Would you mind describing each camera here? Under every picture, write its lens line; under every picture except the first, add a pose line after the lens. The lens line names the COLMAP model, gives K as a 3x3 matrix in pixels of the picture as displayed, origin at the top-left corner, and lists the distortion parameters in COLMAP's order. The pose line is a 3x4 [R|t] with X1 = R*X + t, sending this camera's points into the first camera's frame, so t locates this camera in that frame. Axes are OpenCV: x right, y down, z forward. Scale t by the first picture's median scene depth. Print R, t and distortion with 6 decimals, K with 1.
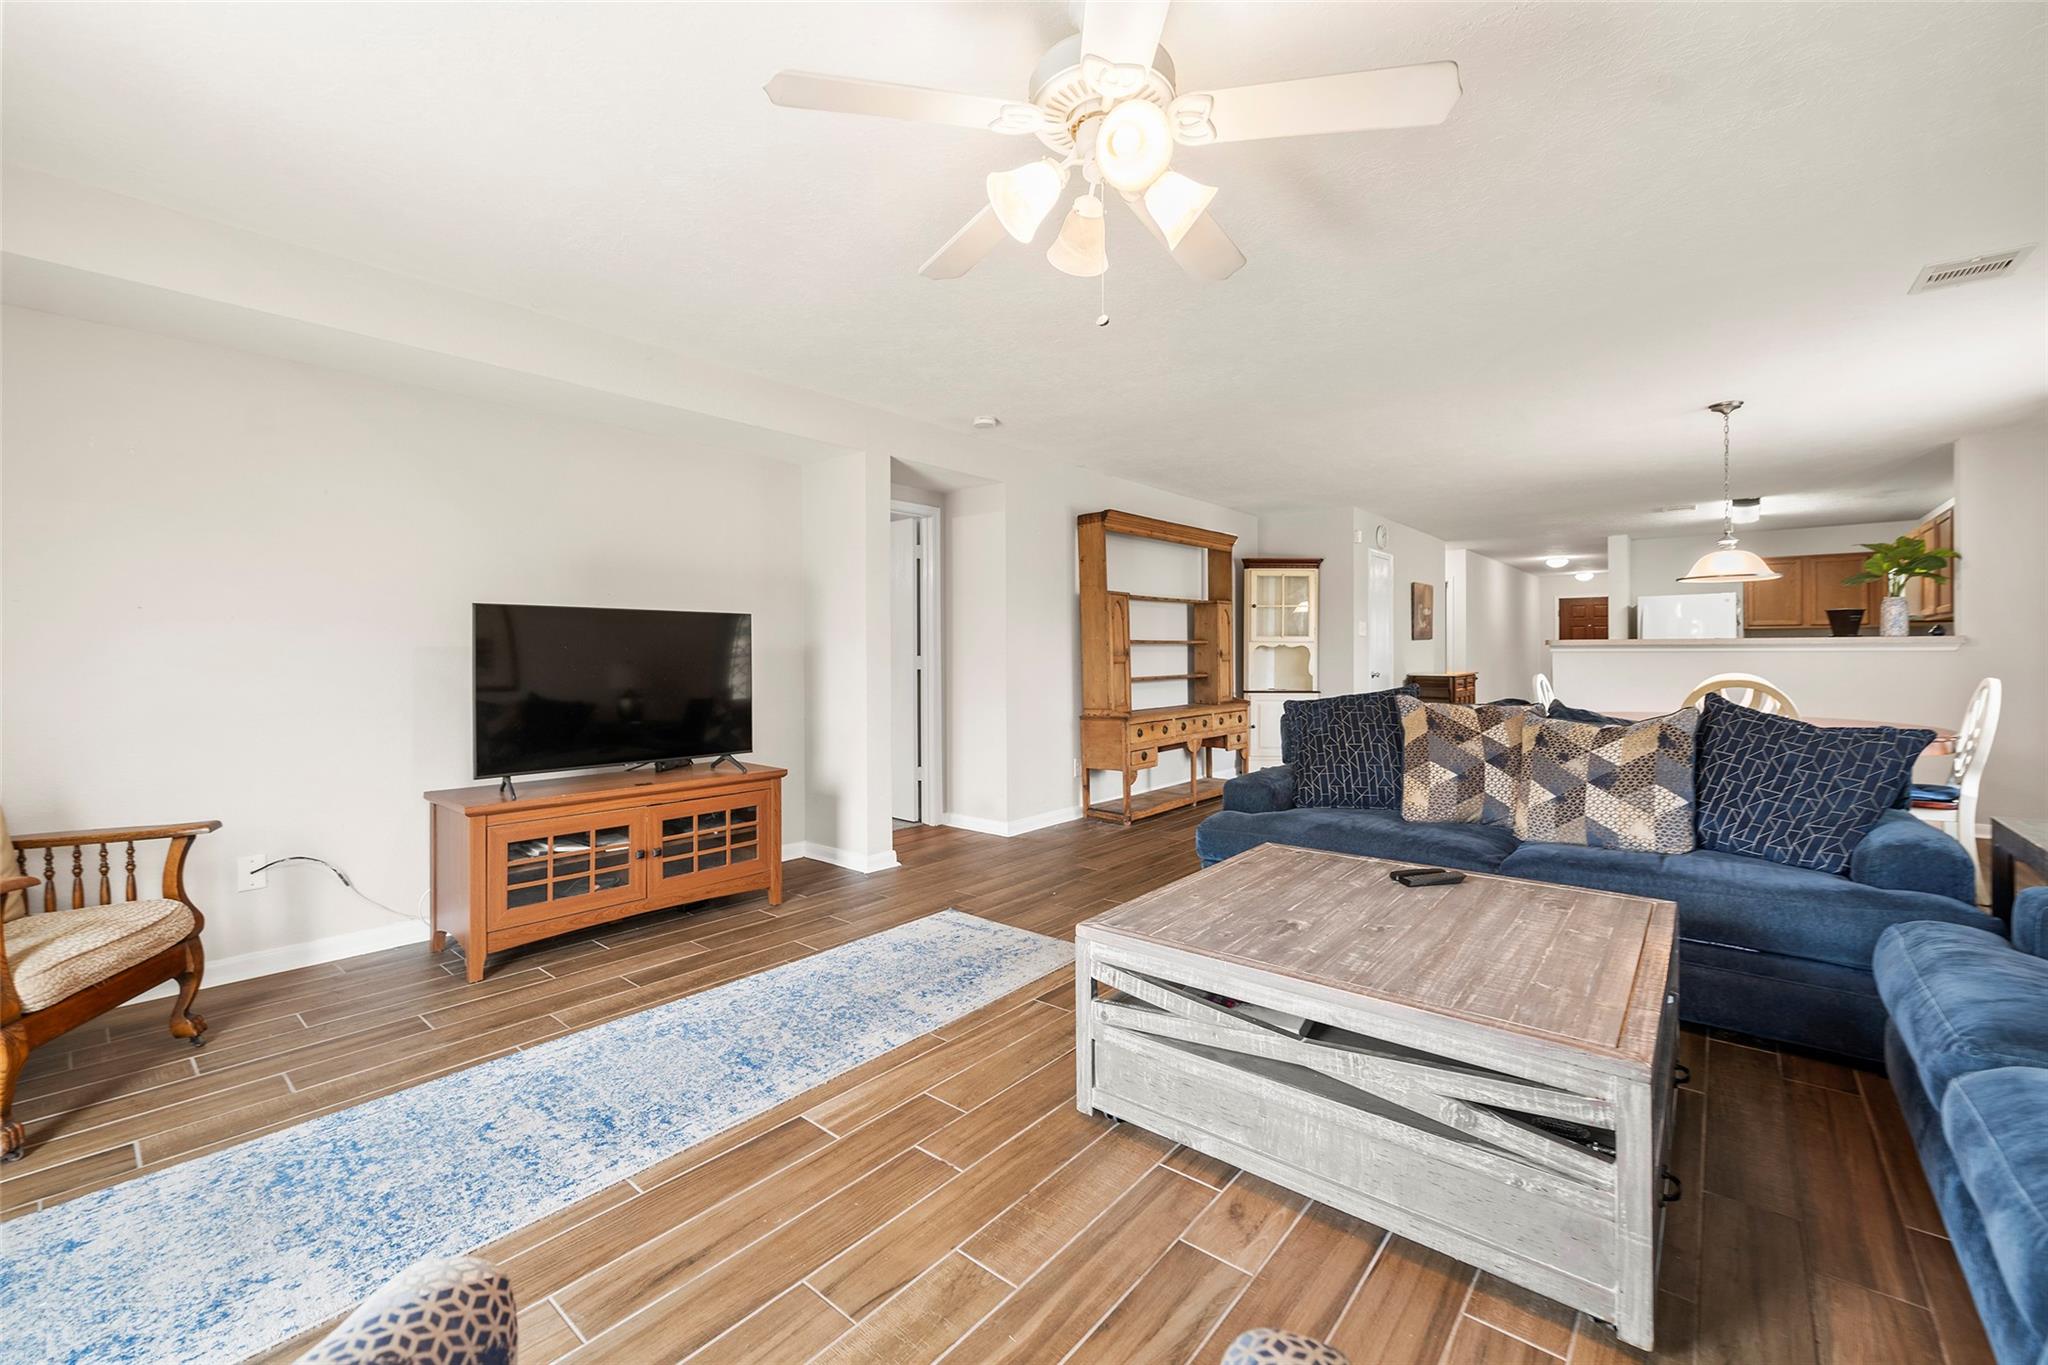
lens RADIAL K [[833.6, 0, 1018.1], [0, 833.6, 655.7], [0, 0, 1]] dist [-0.001584, -0.000118]
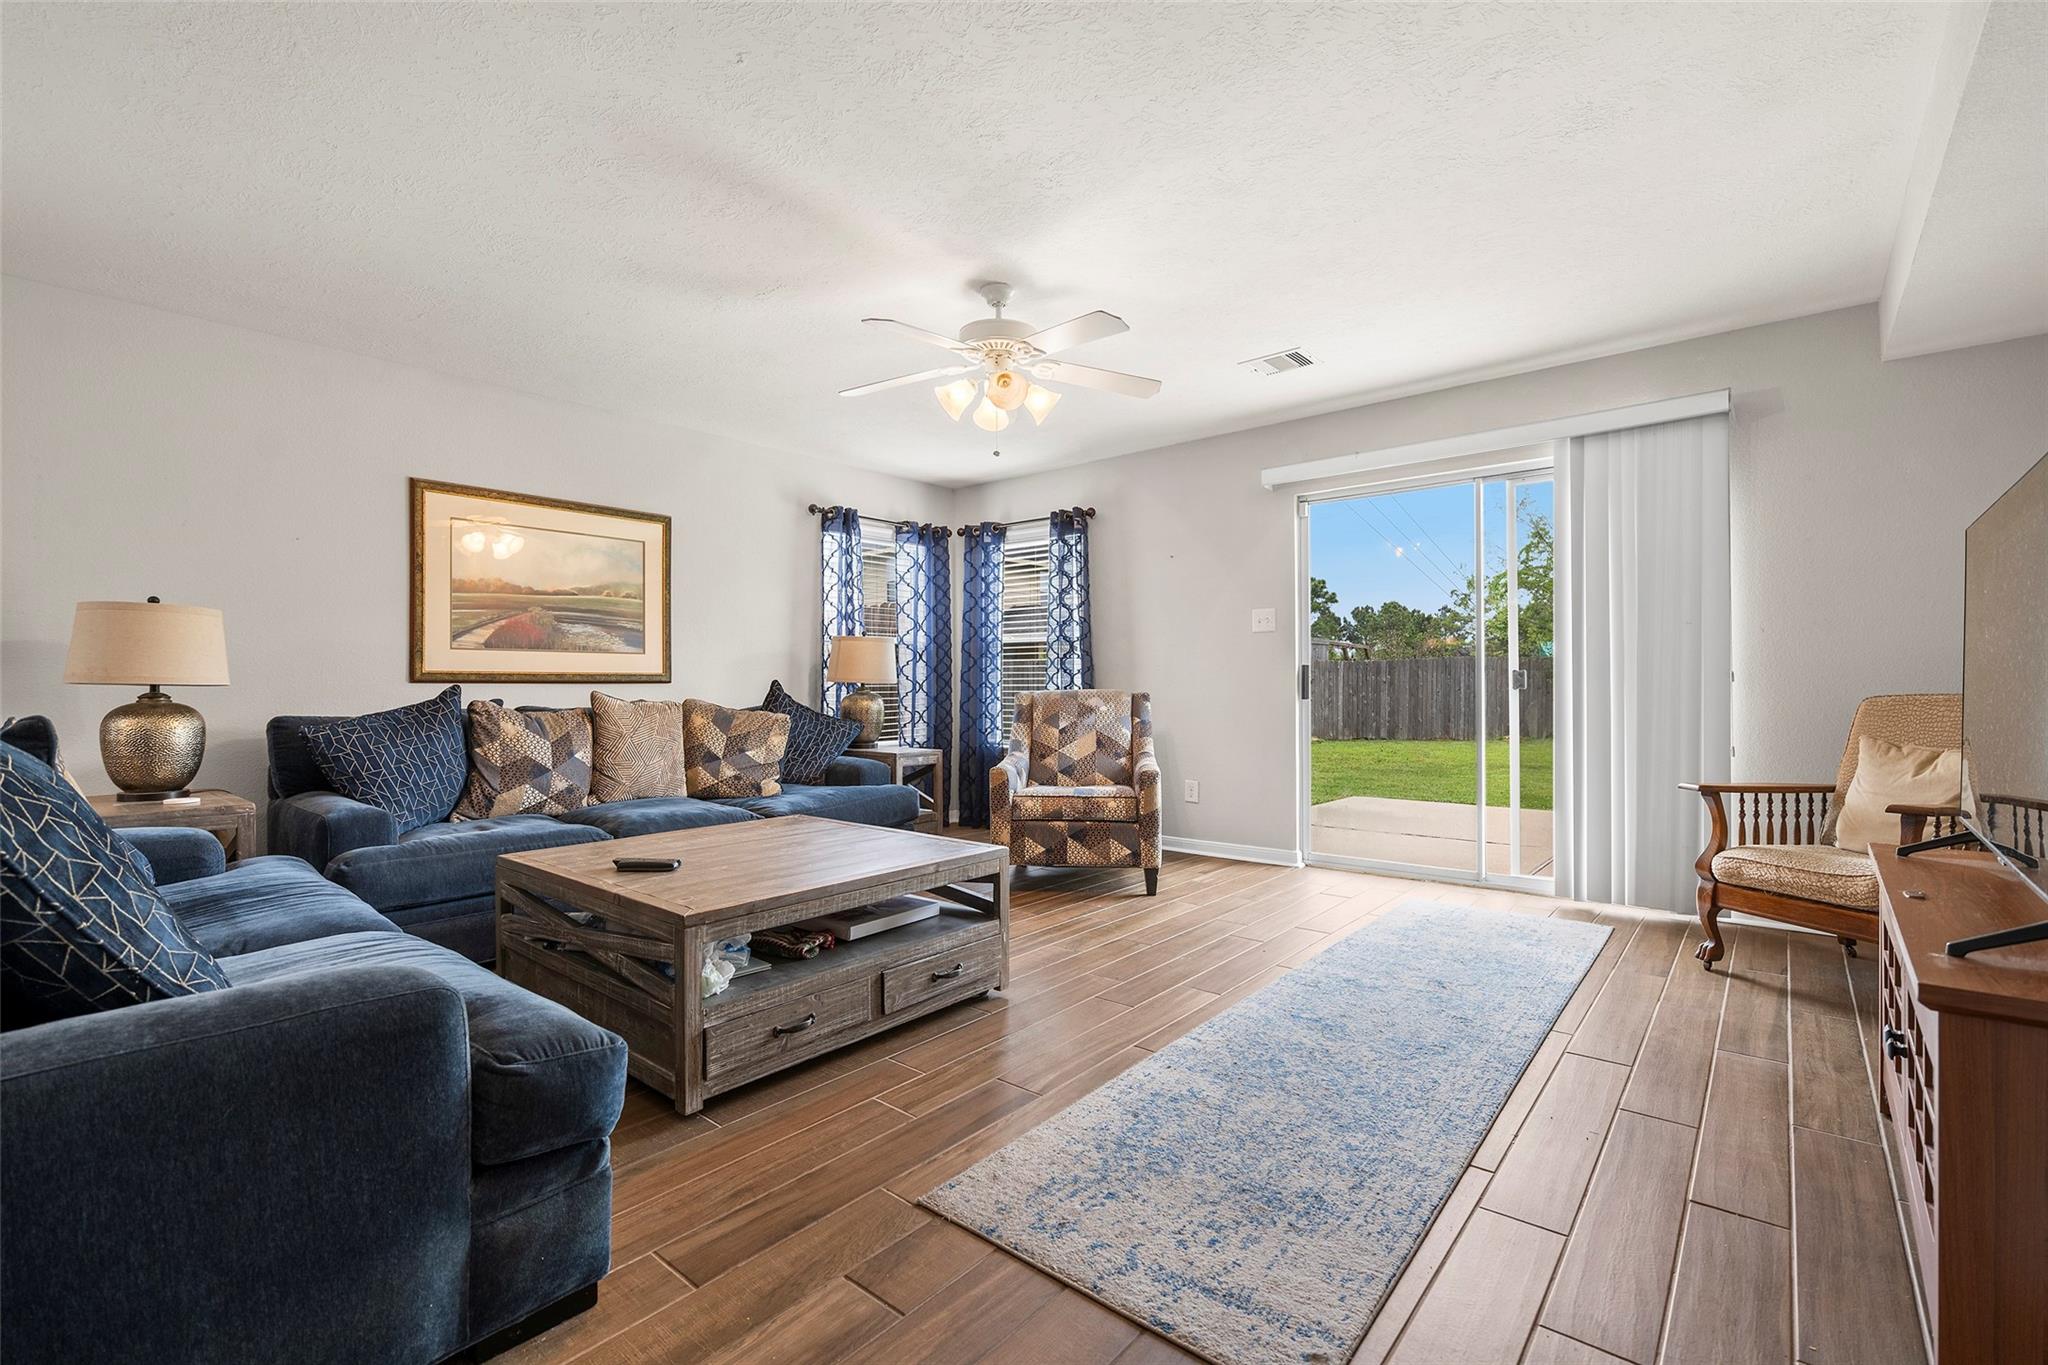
lens RADIAL K [[894.5, 0, 1021.0], [0, 894.5, 693.4], [0, 0, 1]] dist [0.001262, 0.000002]
pose [[-0.999951, 0.008604, 0.004996, 0.014576], [0.008669, 0.999876, 0.013134, 0.021839], [-0.004882, 0.013177, -0.999901, 0.856841]]
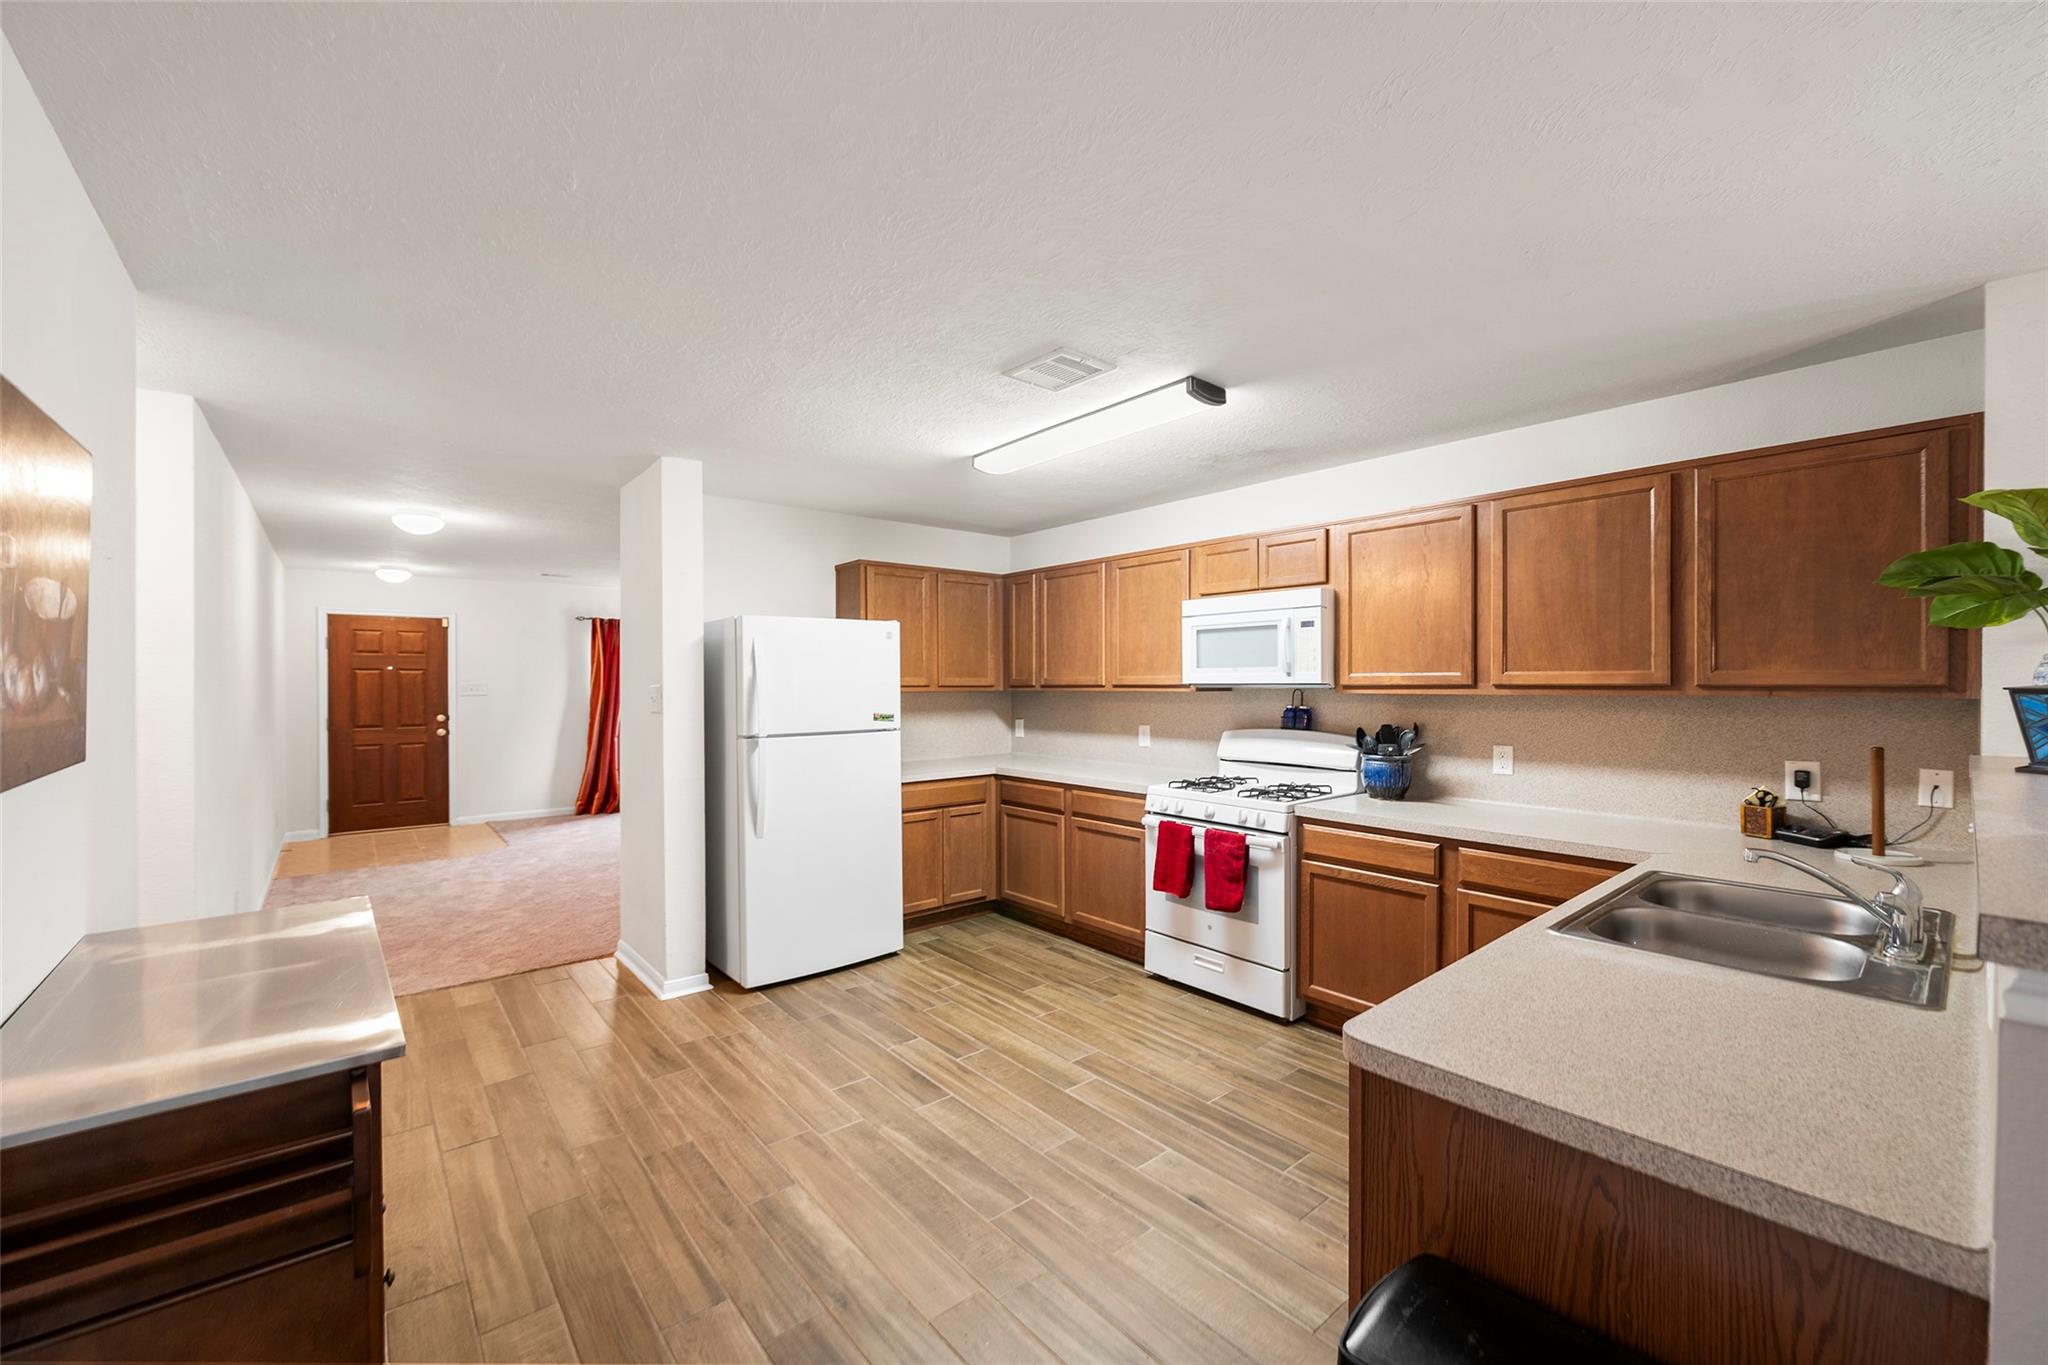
lens RADIAL K [[820.2, 0, 1024.0], [0, 820.2, 682.5], [0, 0, 1]] dist [-0.001403, -0.000102]
pose [[0.172023, 0.002426, 0.985090, 0.591697], [0.008878, 0.999953, -0.004013, -0.054745], [-0.985053, 0.009436, 0.171993, 1.269638]]
